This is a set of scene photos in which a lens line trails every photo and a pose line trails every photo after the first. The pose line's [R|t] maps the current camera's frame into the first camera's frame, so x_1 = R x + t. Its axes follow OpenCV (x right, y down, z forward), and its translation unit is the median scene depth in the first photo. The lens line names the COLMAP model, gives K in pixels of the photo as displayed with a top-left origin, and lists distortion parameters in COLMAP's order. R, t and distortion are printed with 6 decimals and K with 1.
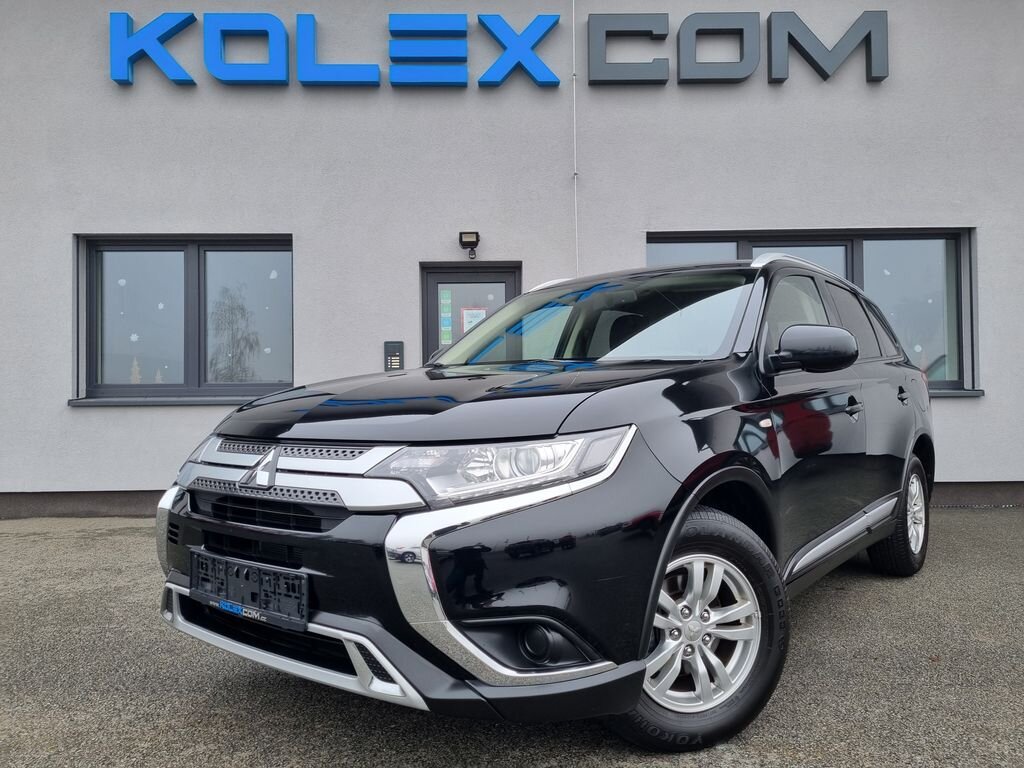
lens RADIAL K [[778.7, 0, 507.5], [0, 778.7, 374.8], [0, 0, 1]] dist [0.048671, -0.033021]
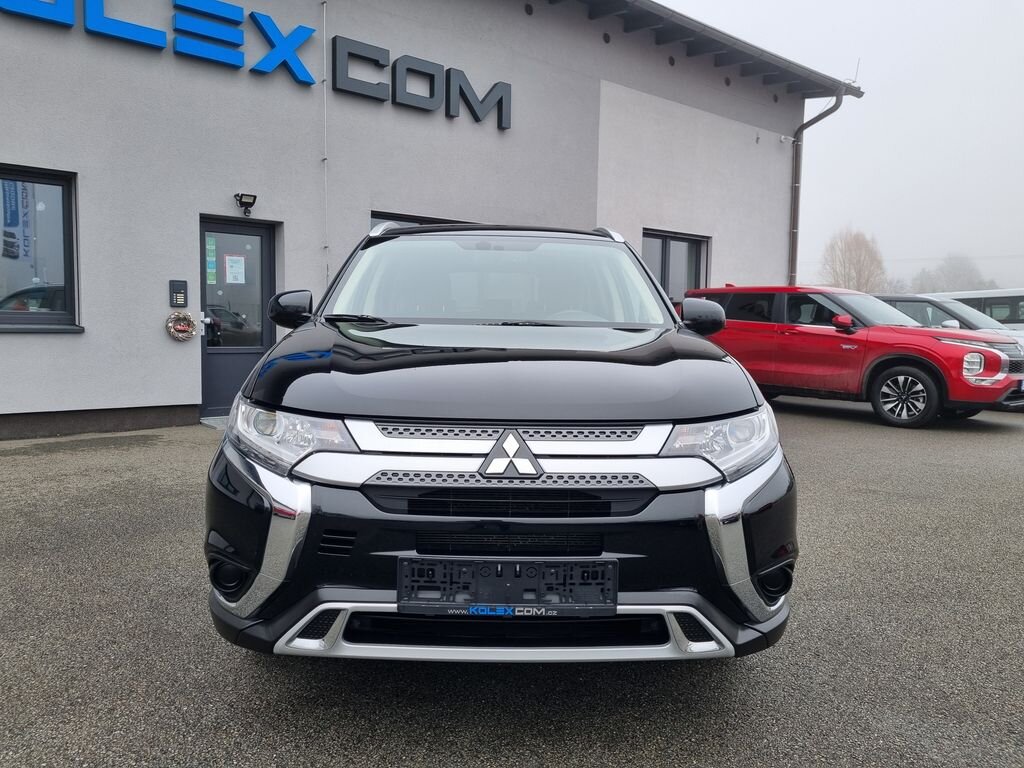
lens RADIAL K [[778.7, 0, 493.4], [0, 778.7, 384.9], [0, 0, 1]] dist [0.048671, -0.033021]
pose [[0.744382, -0.021990, 0.667392, -1.011111], [-0.046556, 0.995316, 0.084722, -0.040064], [-0.666129, -0.094137, 0.739871, 0.386578]]
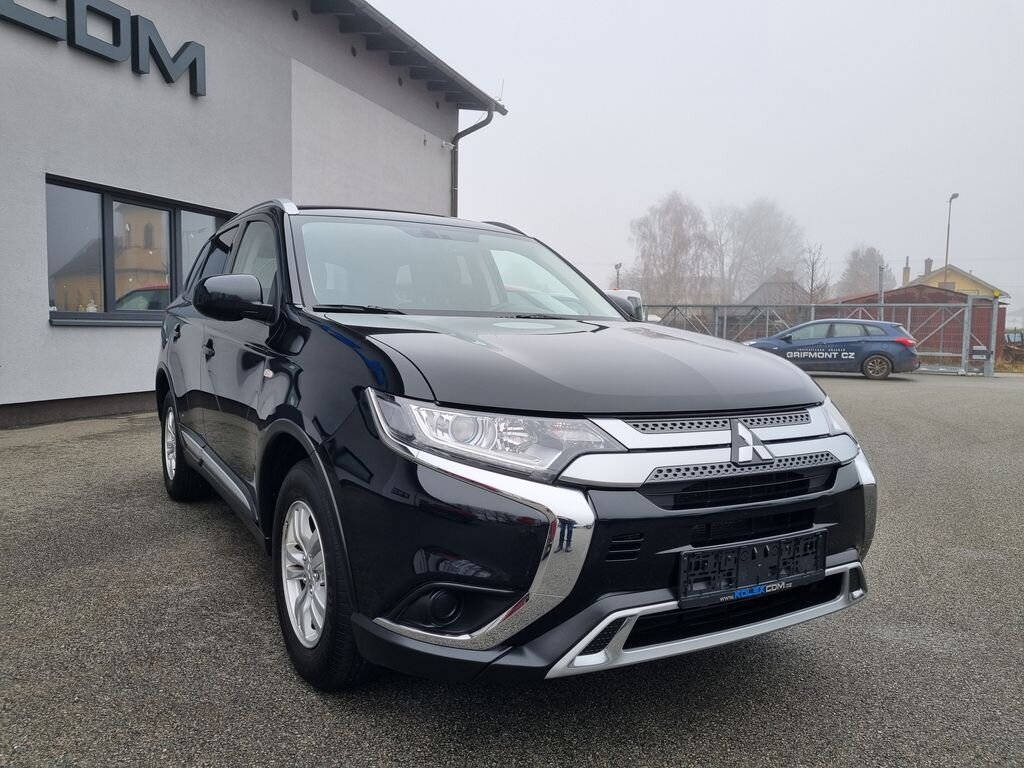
lens RADIAL K [[778.7, 0, 511.1], [0, 778.7, 392.1], [0, 0, 1]] dist [0.048671, -0.033021]
pose [[0.320735, -0.056664, 0.945472, -1.417509], [-0.052422, 0.995617, 0.077453, -0.000764], [-0.945717, -0.074405, 0.316359, 1.064579]]
